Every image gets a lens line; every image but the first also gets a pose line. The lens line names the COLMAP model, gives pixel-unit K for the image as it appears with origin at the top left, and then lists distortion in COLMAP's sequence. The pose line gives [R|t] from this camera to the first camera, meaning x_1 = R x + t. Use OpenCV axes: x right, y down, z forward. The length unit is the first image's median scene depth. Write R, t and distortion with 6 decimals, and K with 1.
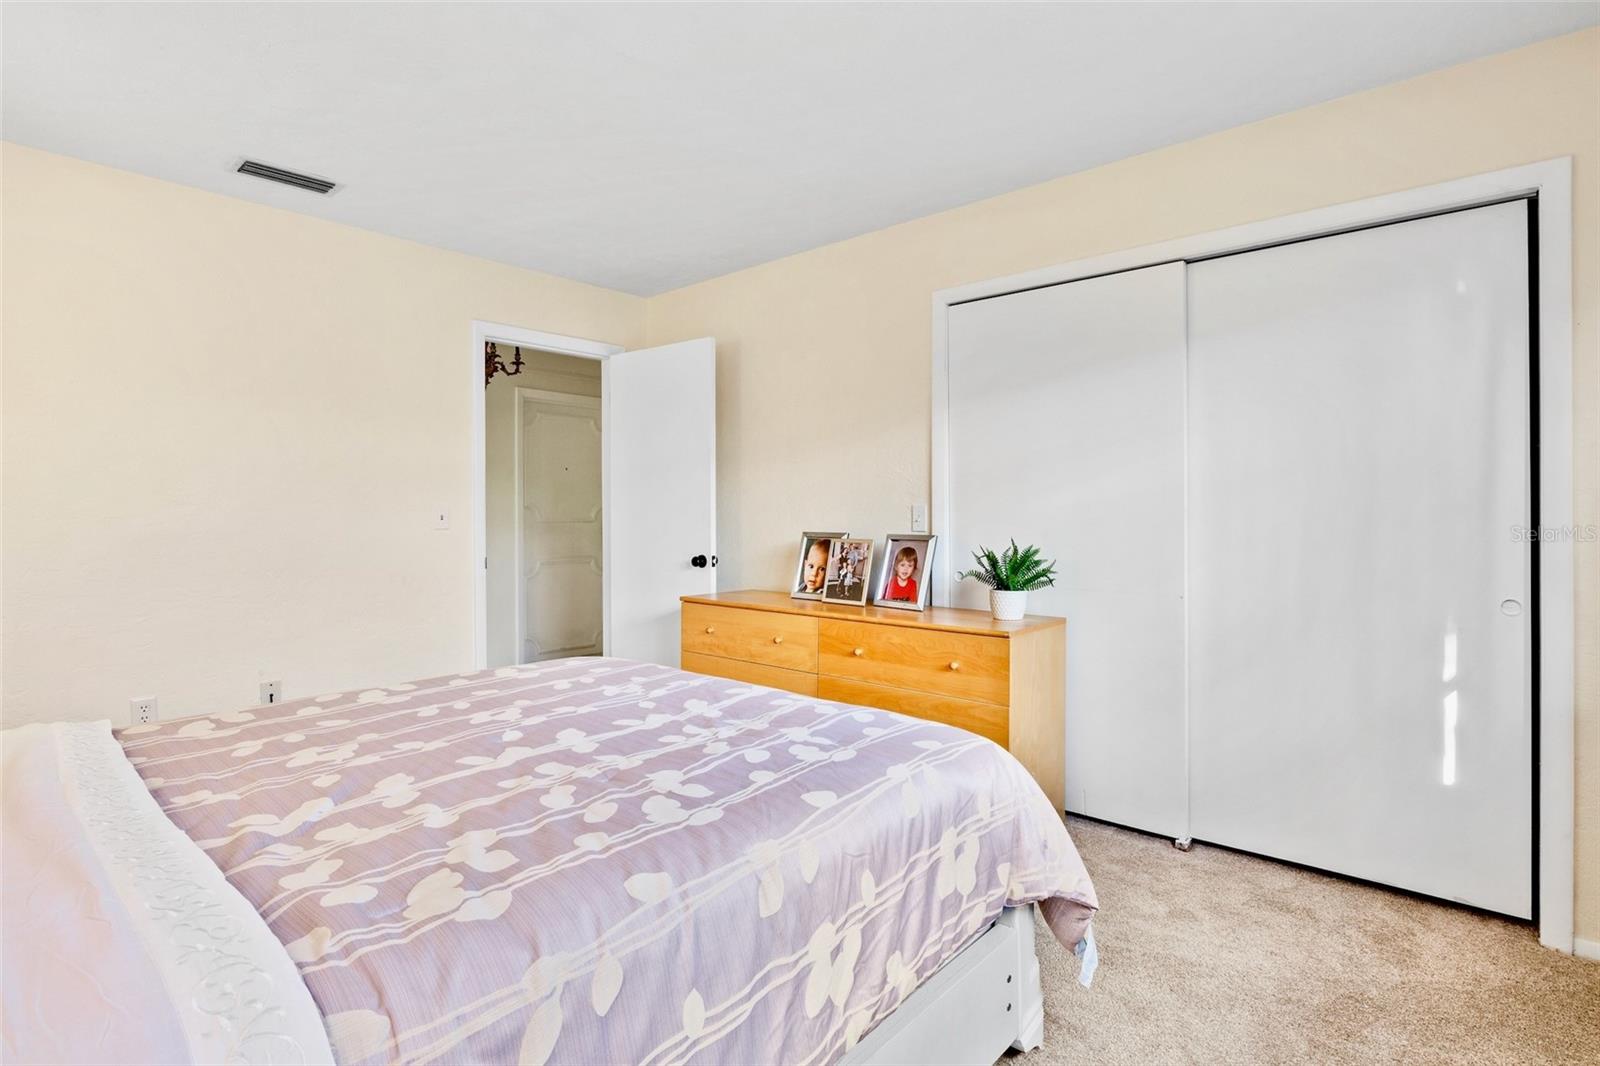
lens RADIAL K [[798.4, 0, 795.2], [0, 798.4, 499.7], [0, 0, 1]] dist [-0.011091, -0.000810]
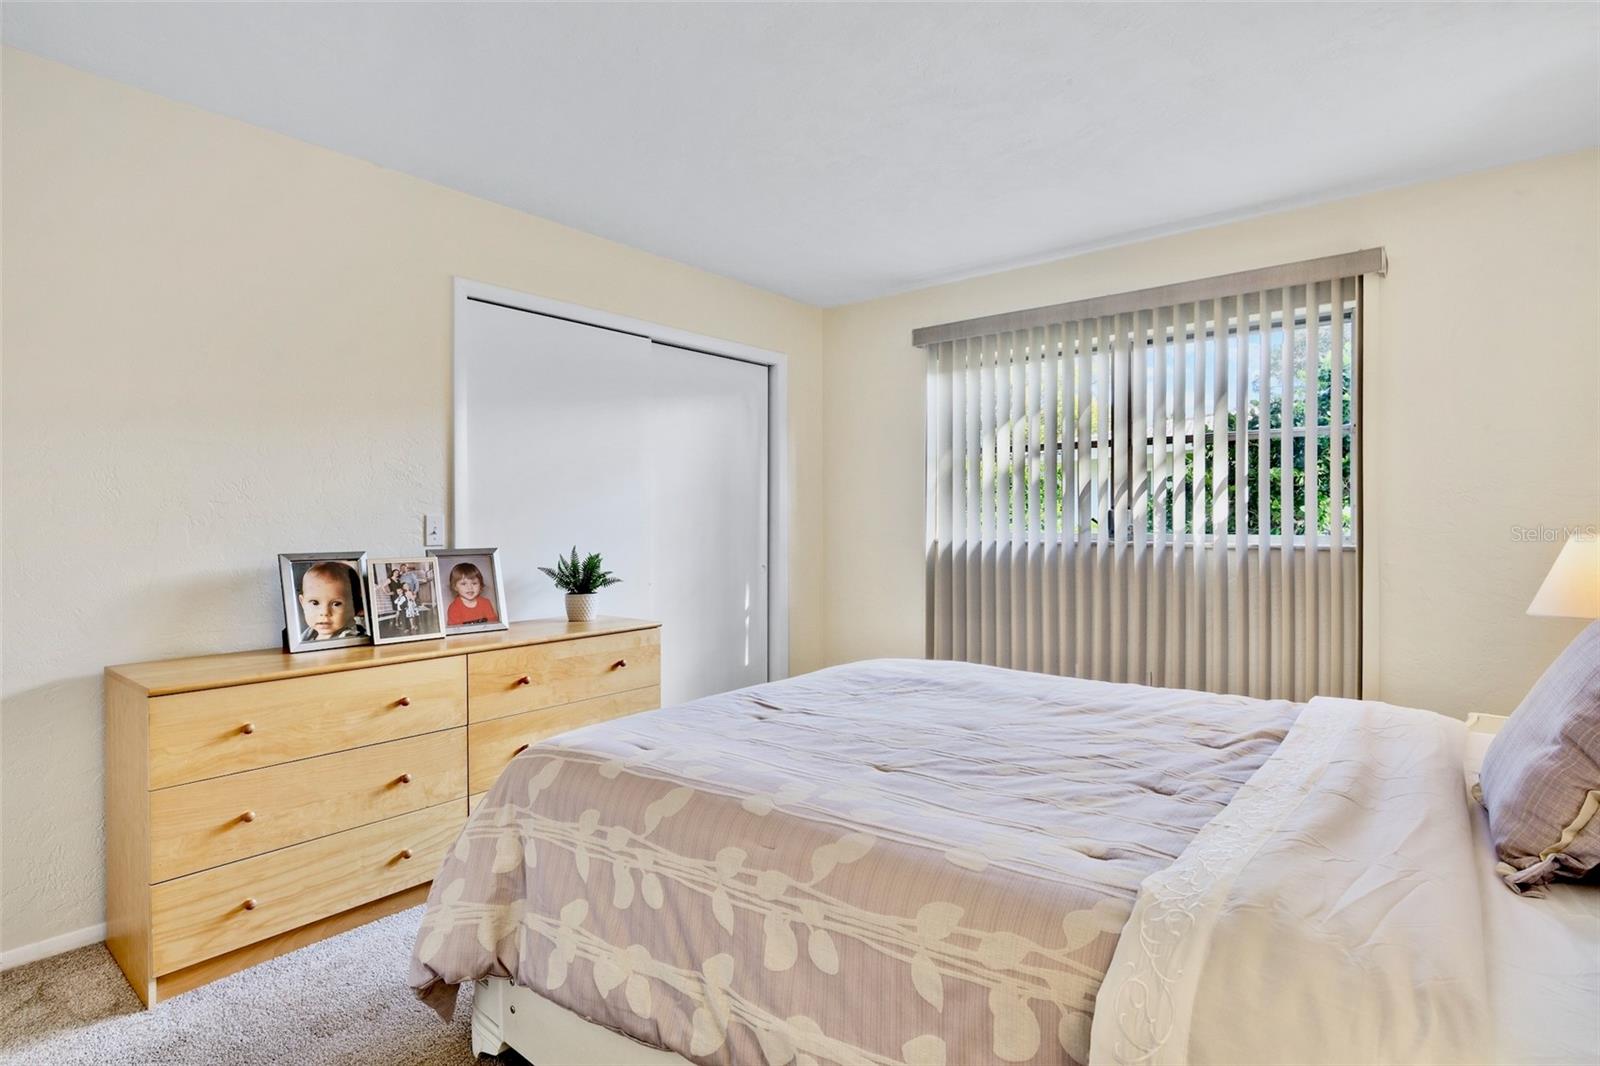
lens RADIAL K [[798.4, 0, 795.2], [0, 798.4, 499.7], [0, 0, 1]] dist [-0.011091, -0.000810]
pose [[-0.029994, 0.027871, 0.999161, -0.730854], [-0.008681, 0.999566, -0.028143, 0.010963], [-0.999512, -0.009517, -0.029739, 0.647872]]
